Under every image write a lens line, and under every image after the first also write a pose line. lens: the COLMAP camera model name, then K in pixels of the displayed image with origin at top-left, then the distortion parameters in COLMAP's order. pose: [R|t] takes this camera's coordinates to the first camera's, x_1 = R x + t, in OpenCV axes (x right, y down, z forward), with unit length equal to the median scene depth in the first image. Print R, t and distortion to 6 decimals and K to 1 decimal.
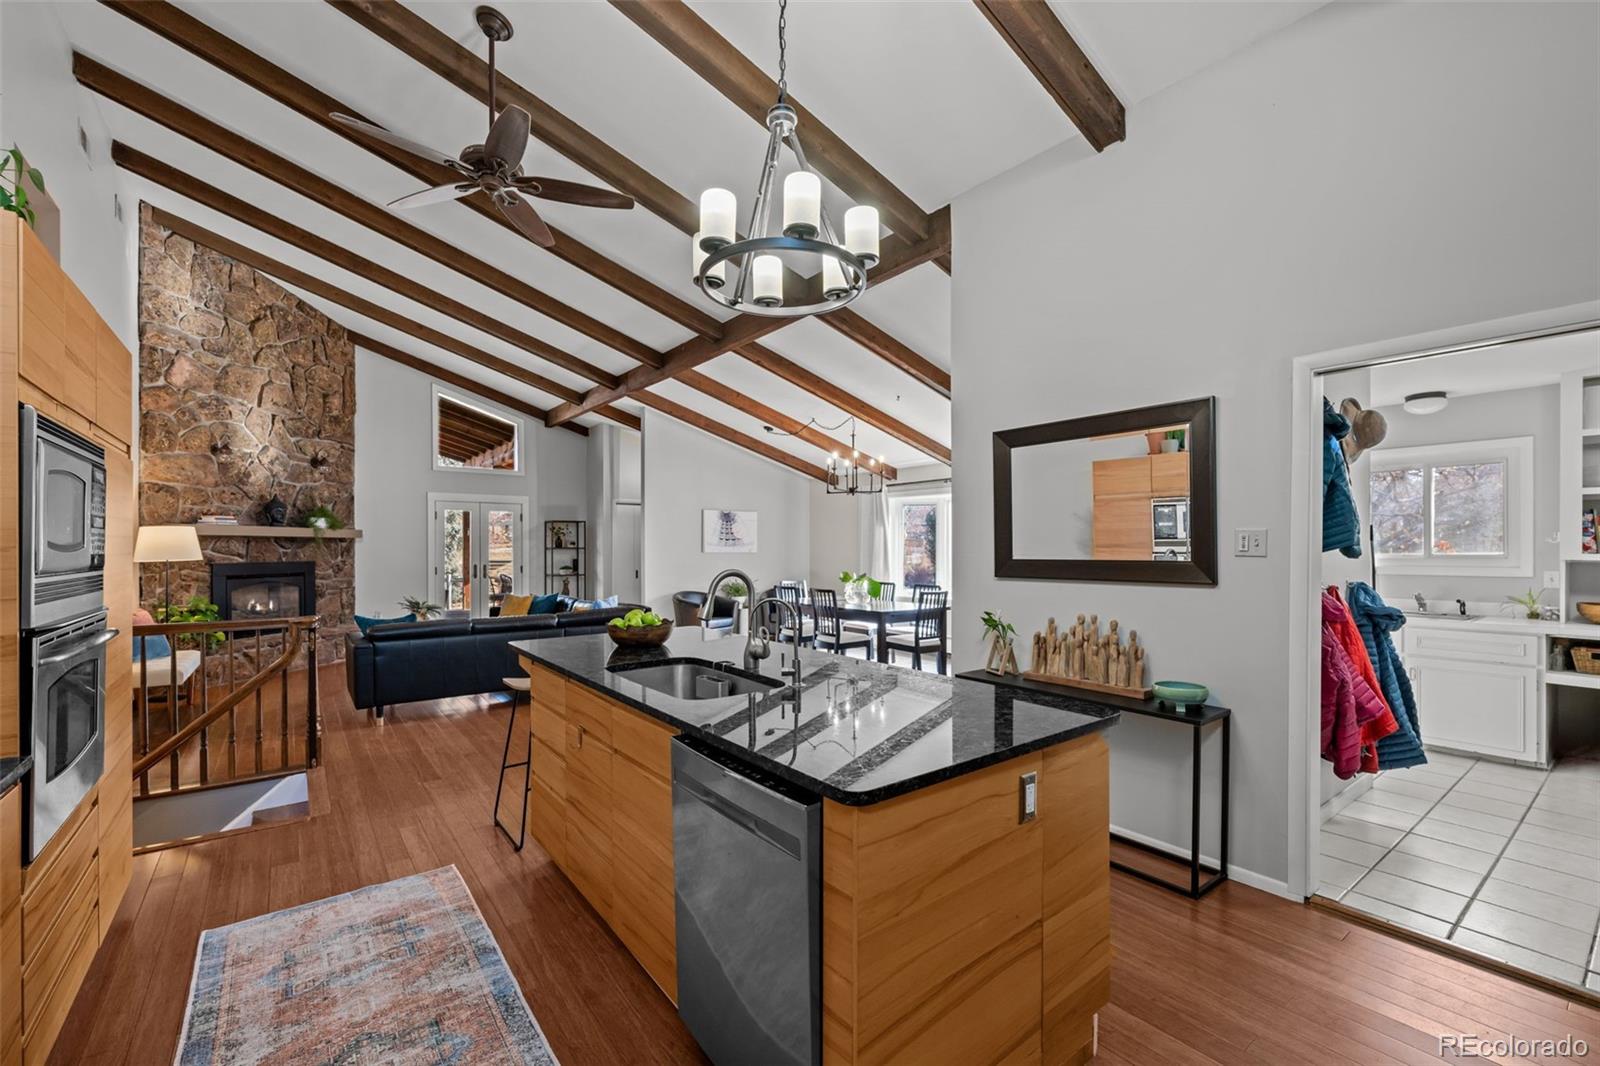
lens RADIAL K [[675.3, 0, 801.2], [0, 675.3, 550.3], [0, 0, 1]] dist [-0.000208, -0.000243]
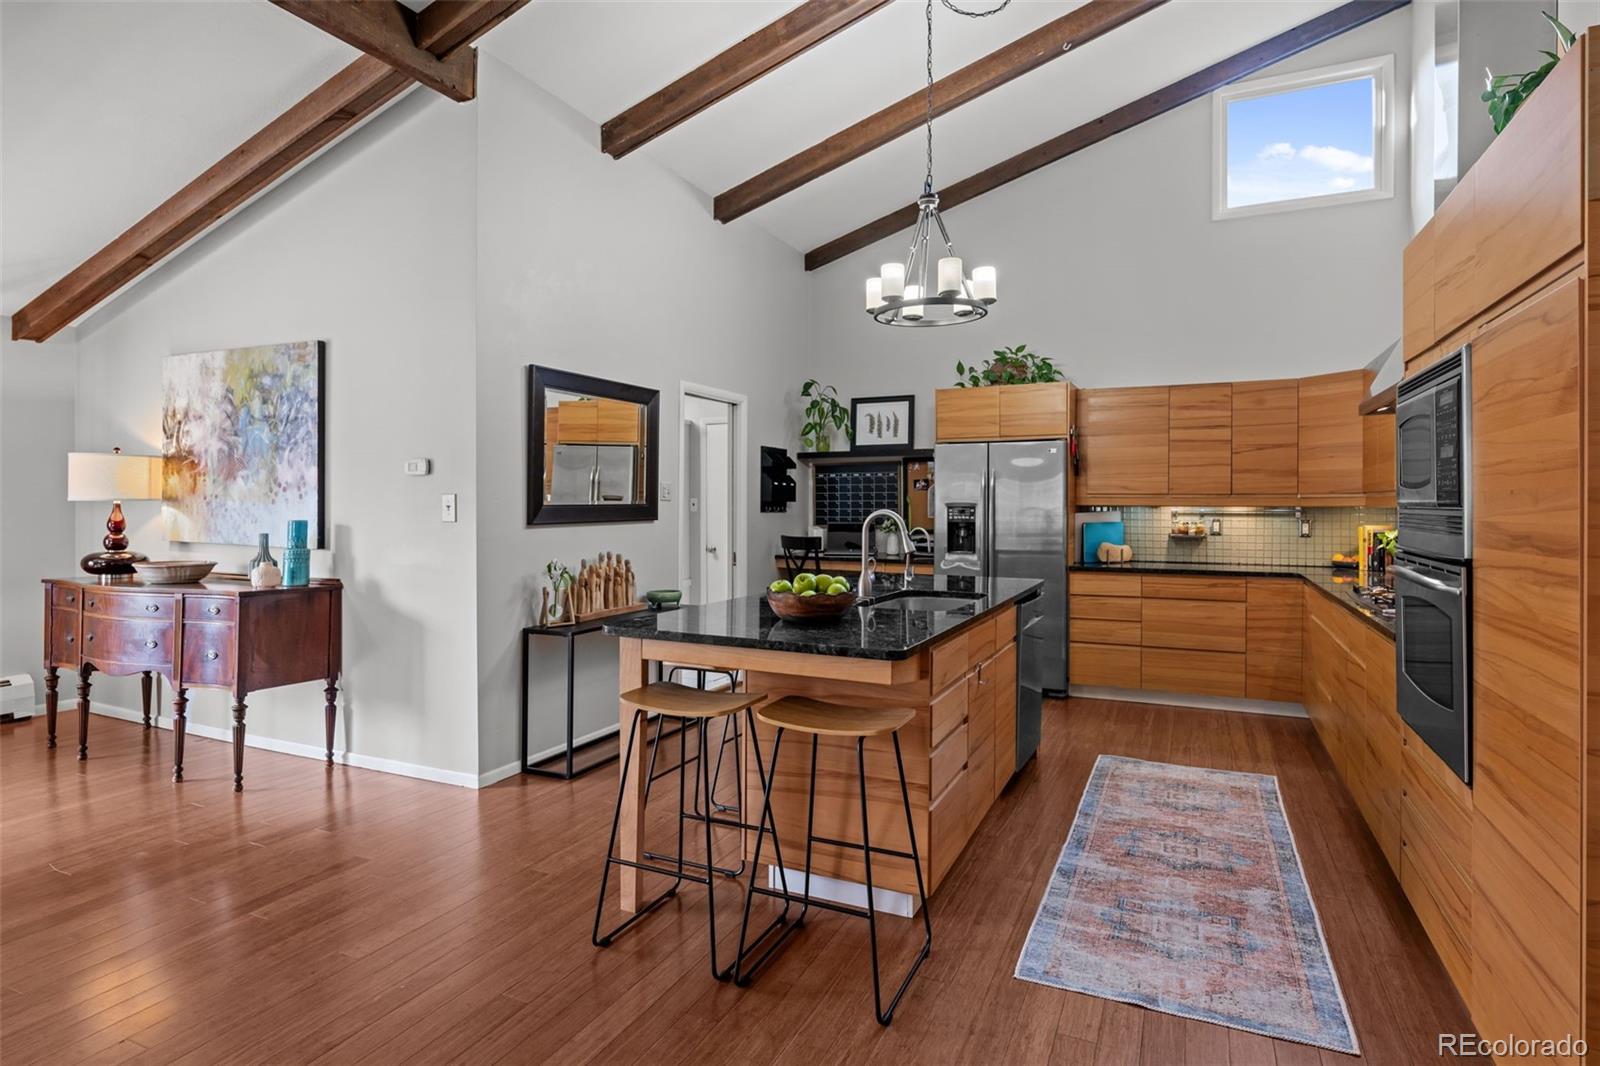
lens RADIAL K [[847.3, 0, 797.7], [0, 847.3, 504.9], [0, 0, 1]] dist [0.000891, 0.000137]
pose [[-0.461813, -0.002822, 0.886973, -0.446464], [0.003495, 0.999981, 0.005001, 0.004054], [-0.886971, 0.005409, -0.461794, 0.611016]]
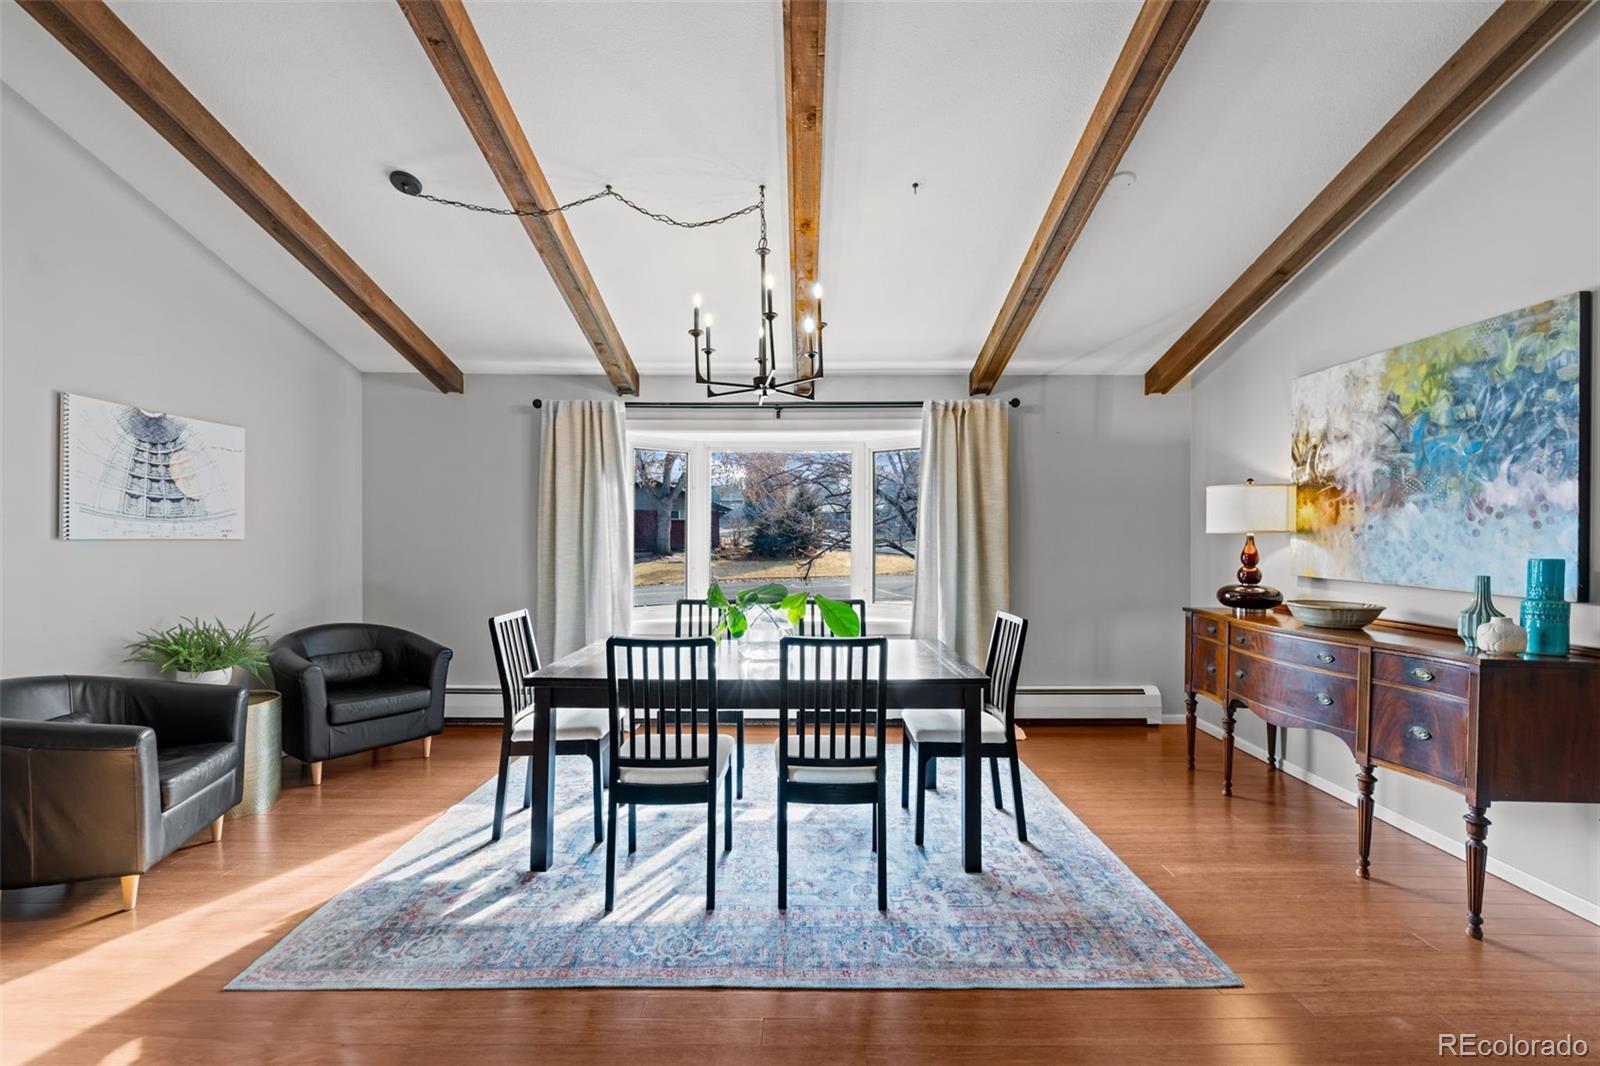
lens RADIAL K [[675.3, 0, 801.2], [0, 675.3, 550.3], [0, 0, 1]] dist [-0.000208, -0.000243]
pose [[0.604840, -0.014997, 0.796206, -0.238358], [0.003327, 0.999862, 0.016306, 0.005892], [-0.796340, -0.007213, 0.604806, 0.733854]]
